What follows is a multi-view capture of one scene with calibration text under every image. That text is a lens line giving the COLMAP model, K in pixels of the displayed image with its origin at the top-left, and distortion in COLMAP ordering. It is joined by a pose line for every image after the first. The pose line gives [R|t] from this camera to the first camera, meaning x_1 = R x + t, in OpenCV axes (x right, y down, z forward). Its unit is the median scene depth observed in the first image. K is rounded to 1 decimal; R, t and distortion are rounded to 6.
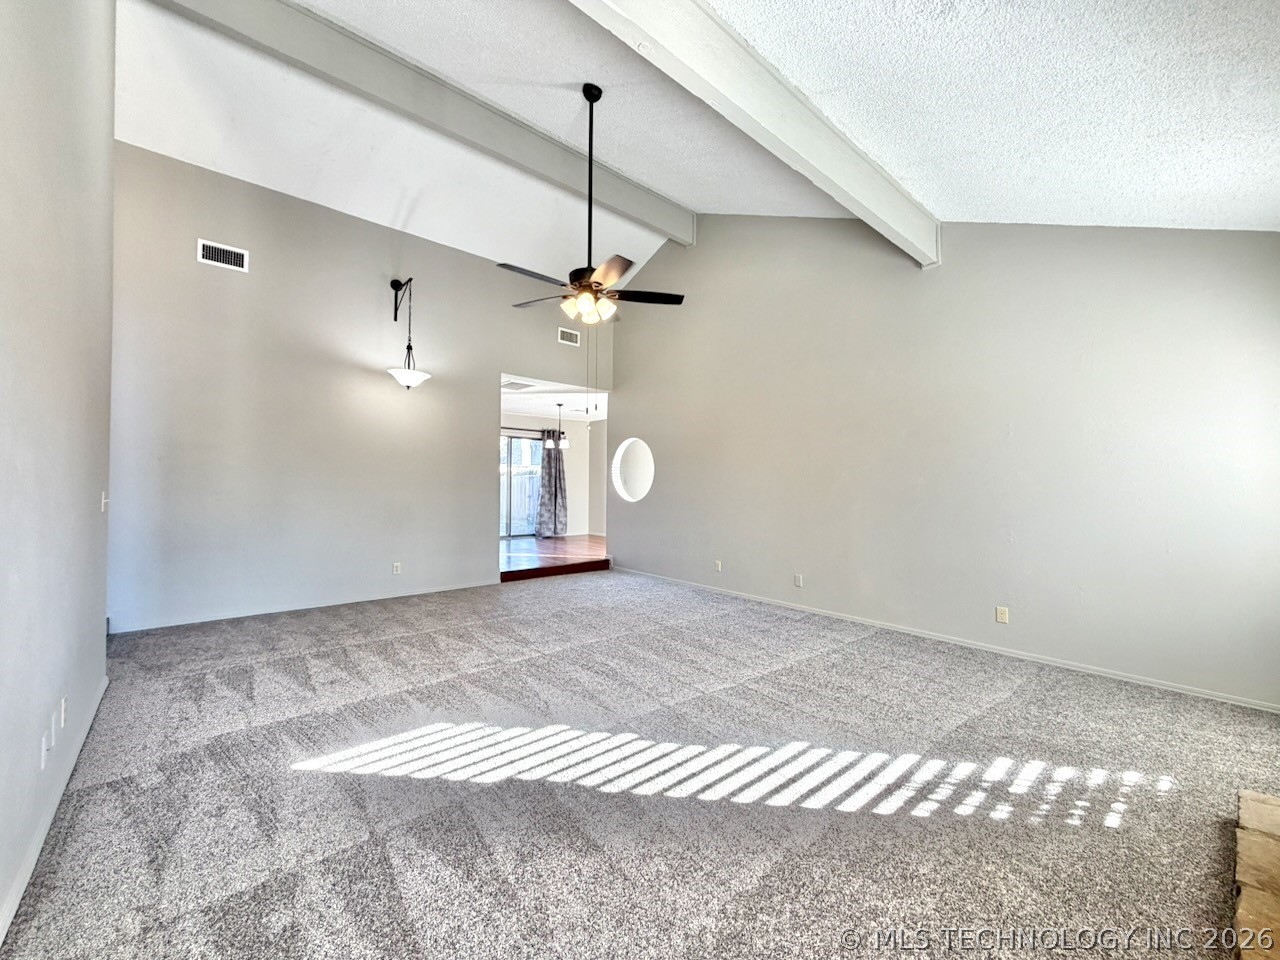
lens RADIAL K [[511.3, 0, 636.9], [0, 511.3, 476.9], [0, 0, 1]] dist [0.002599, -0.001168]
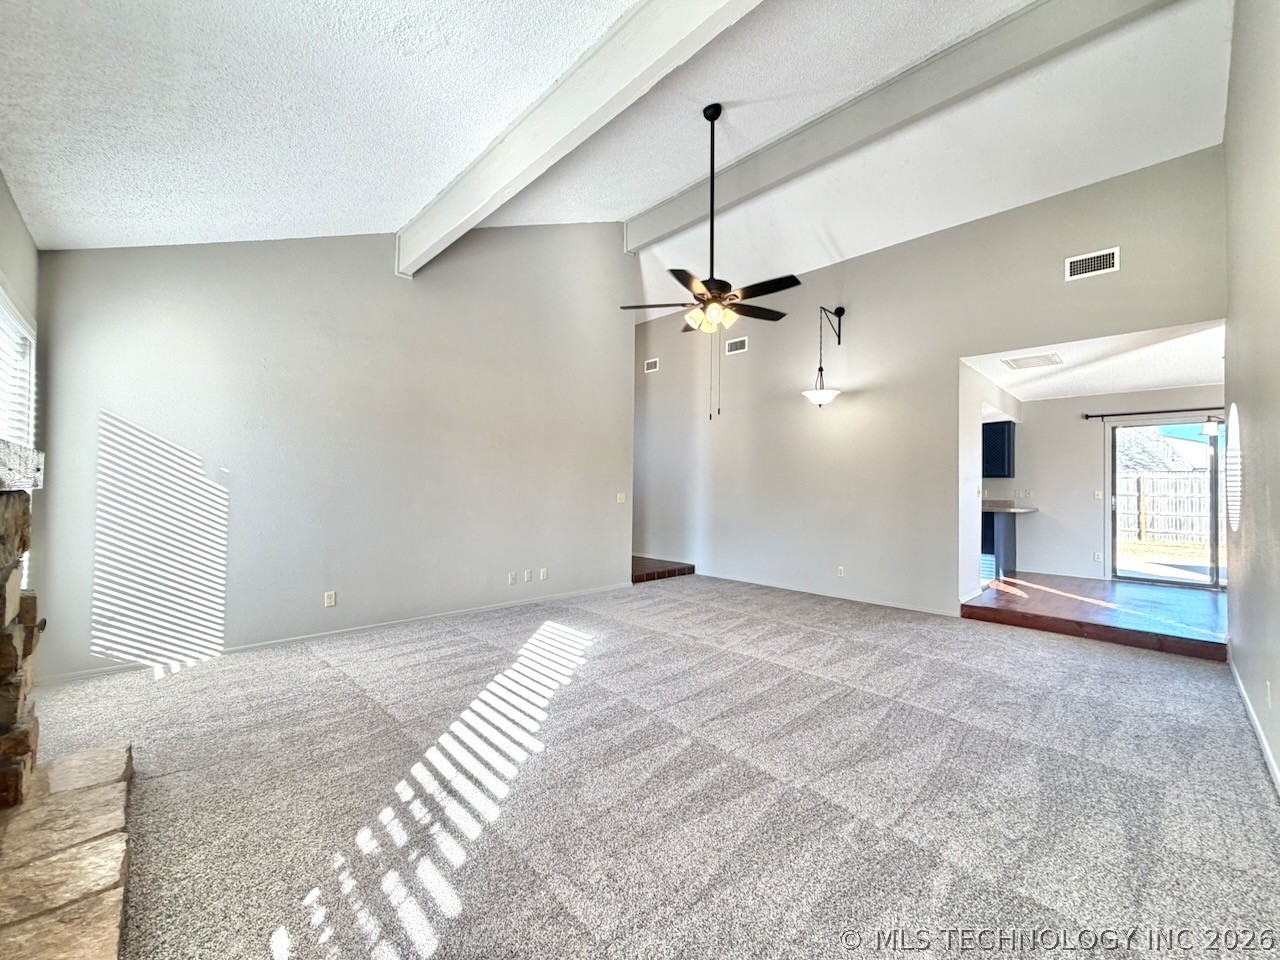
lens RADIAL K [[511.3, 0, 637.8], [0, 511.3, 480.8], [0, 0, 1]] dist [0.002599, -0.001168]
pose [[0.043111, -0.023825, -0.998786, 1.404577], [-0.002349, 0.999710, -0.023948, 0.035357], [0.999068, 0.003378, 0.043042, 1.222715]]
